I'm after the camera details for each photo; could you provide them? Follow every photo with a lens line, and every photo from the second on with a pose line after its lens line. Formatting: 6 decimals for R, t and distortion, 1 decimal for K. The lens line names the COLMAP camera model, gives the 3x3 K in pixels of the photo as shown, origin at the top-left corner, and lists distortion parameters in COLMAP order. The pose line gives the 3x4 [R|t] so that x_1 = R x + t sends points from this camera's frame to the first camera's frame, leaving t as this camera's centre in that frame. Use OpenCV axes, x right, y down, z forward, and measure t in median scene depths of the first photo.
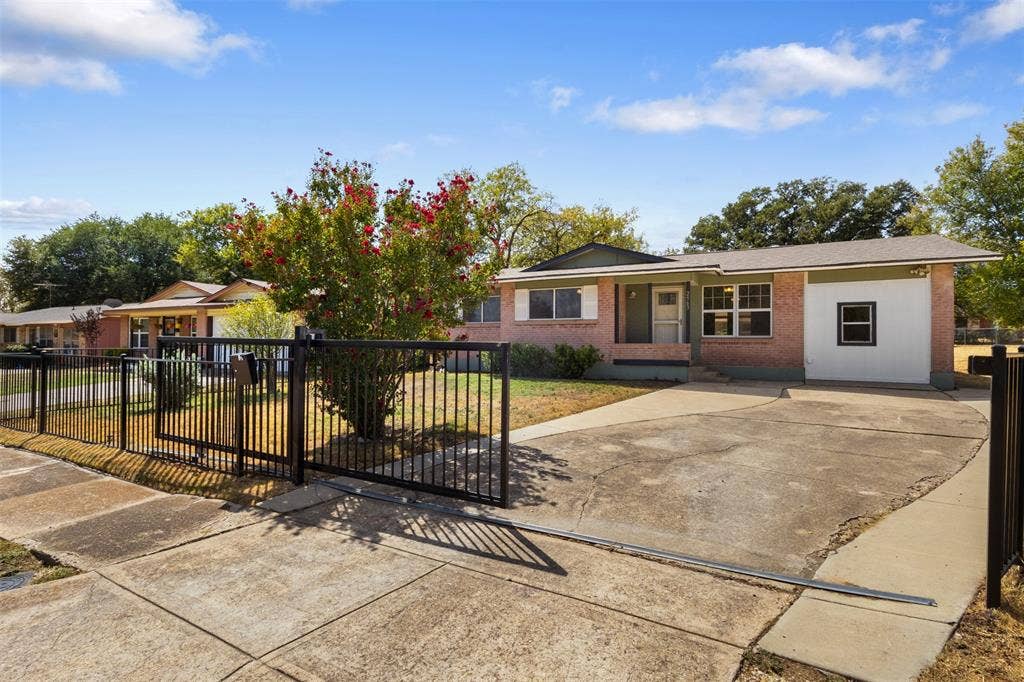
lens RADIAL K [[477.9, 0, 509.9], [0, 477.9, 346.7], [0, 0, 1]] dist [0.002786, 0.000143]
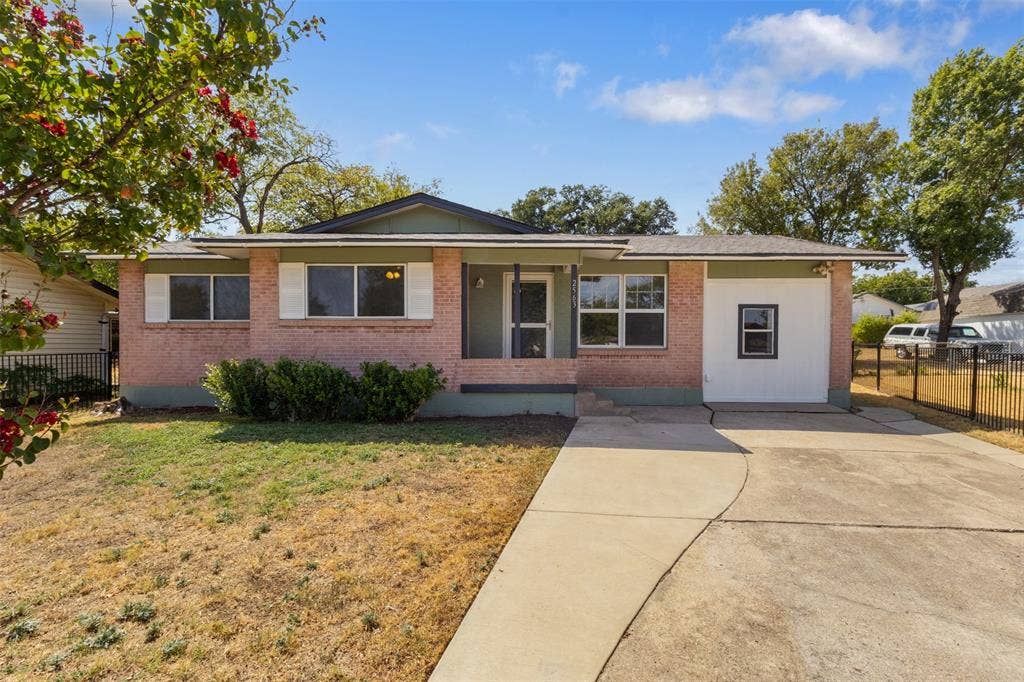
lens RADIAL K [[477.9, 0, 509.9], [0, 477.9, 346.7], [0, 0, 1]] dist [0.002786, 0.000143]
pose [[0.882534, -0.007436, 0.470190, -0.015897], [0.007032, 0.999972, 0.002615, -0.022553], [-0.470197, 0.000998, 0.882561, 0.405501]]
